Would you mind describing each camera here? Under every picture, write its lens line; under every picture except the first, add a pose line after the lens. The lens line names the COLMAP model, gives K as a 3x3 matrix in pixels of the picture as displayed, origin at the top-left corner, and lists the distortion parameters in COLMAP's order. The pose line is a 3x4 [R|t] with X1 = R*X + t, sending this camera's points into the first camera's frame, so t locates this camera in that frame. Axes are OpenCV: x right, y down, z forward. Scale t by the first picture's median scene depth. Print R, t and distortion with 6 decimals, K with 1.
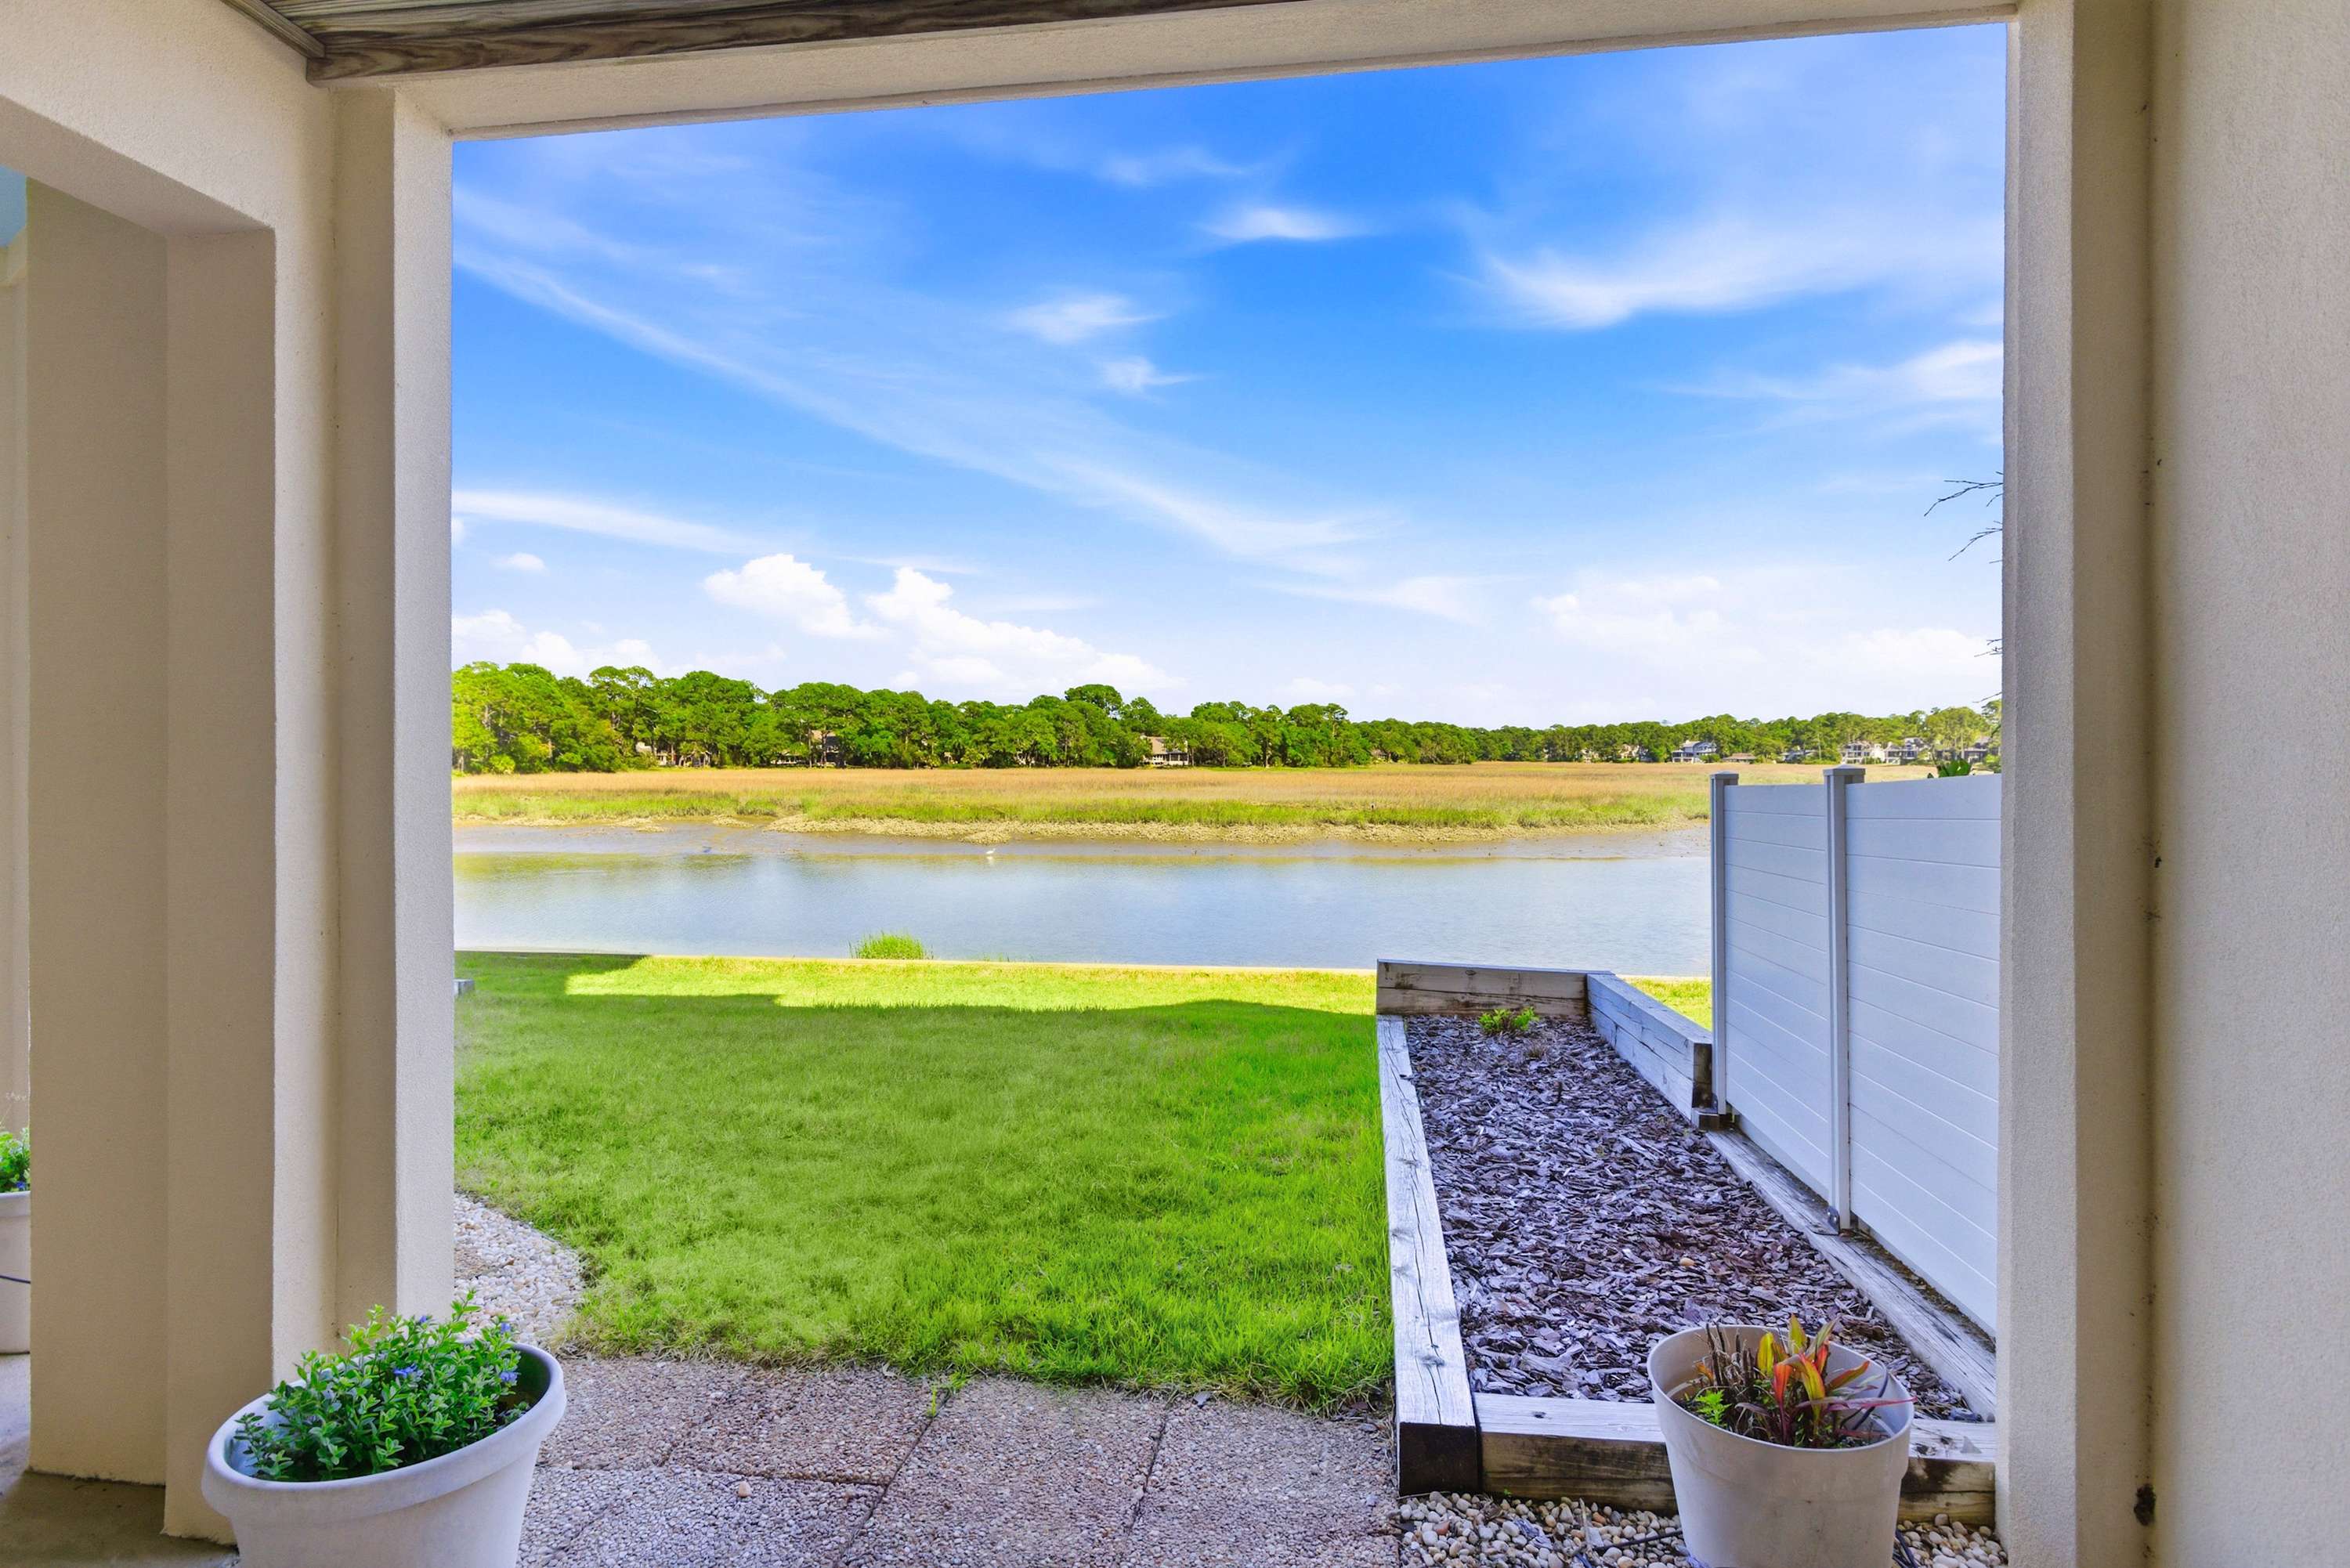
lens RADIAL K [[1212.4, 0, 1221.7], [0, 1212.4, 768.3], [0, 0, 1]] dist [-0.003097, -0.000331]
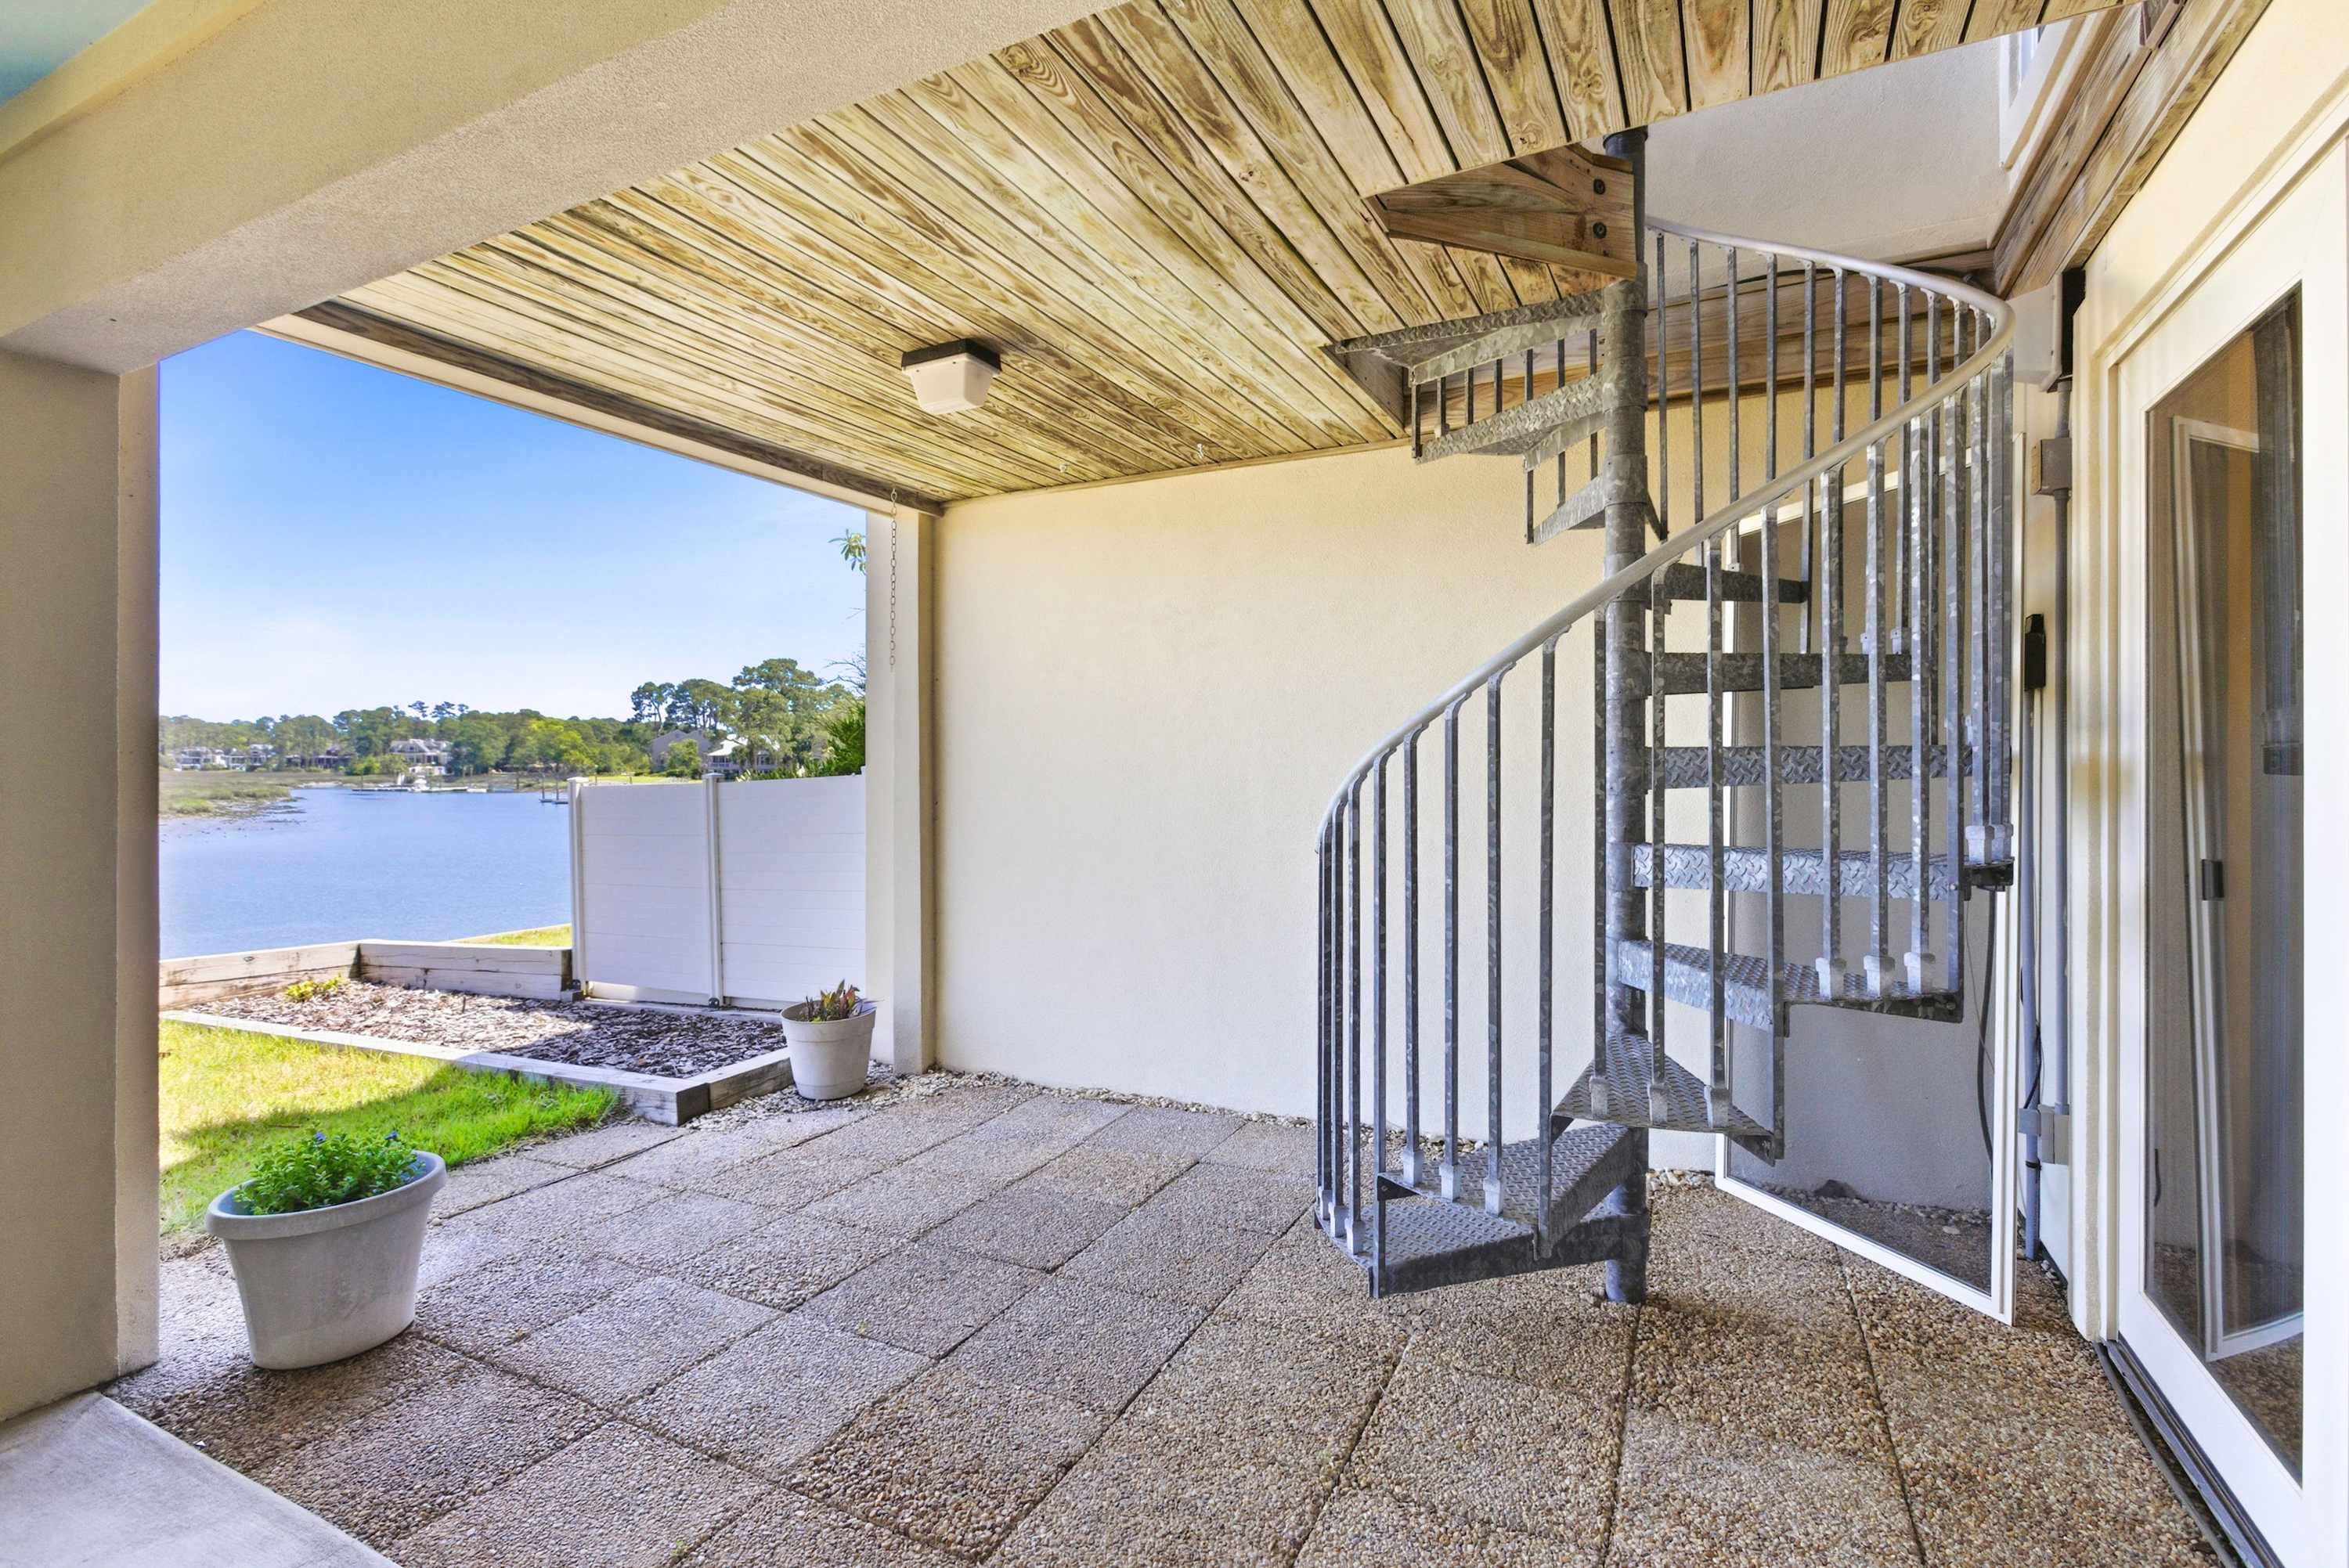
lens RADIAL K [[1155.7, 0, 1182.2], [0, 1155.7, 761.5], [0, 0, 1]] dist [-0.005917, -0.000226]
pose [[0.308990, 0.000275, 0.951065, -0.796711], [0.008125, 0.999963, -0.002928, -0.009652], [-0.951031, 0.008632, 0.308976, -0.243263]]
